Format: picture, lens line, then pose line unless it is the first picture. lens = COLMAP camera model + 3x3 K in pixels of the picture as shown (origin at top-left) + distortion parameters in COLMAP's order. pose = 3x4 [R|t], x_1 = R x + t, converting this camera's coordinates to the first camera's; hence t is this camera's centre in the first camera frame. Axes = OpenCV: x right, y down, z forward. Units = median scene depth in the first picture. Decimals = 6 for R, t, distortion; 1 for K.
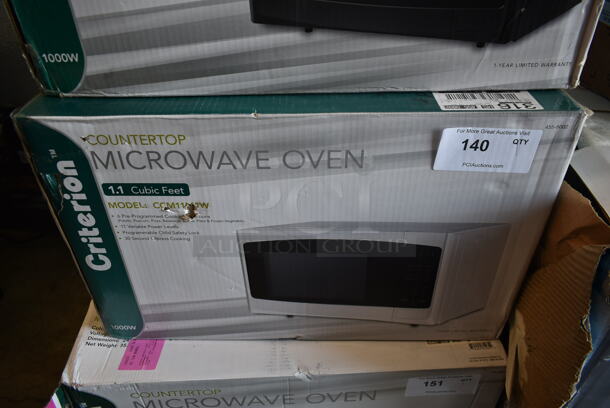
lens RADIAL K [[467.5, 0, 305.4], [0, 467.5, 205.0], [0, 0, 1]] dist [-0.011847, -0.001948]
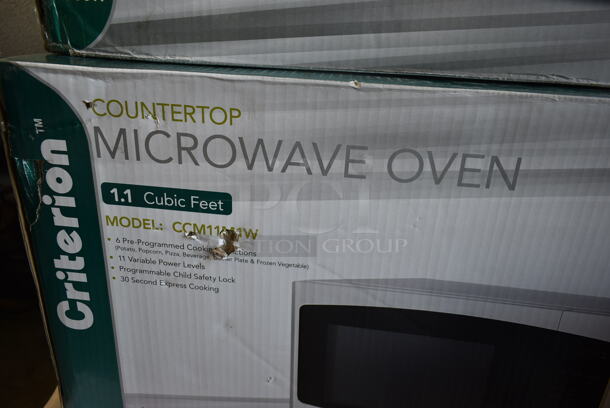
lens RADIAL K [[467.5, 0, 306.1], [0, 467.5, 203.3], [0, 0, 1]] dist [-0.011847, -0.001948]
pose [[0.994278, 0.091557, -0.055029, -0.117385], [-0.102467, 0.963037, -0.249118, 0.120730], [0.030187, 0.253331, 0.966908, 0.398788]]
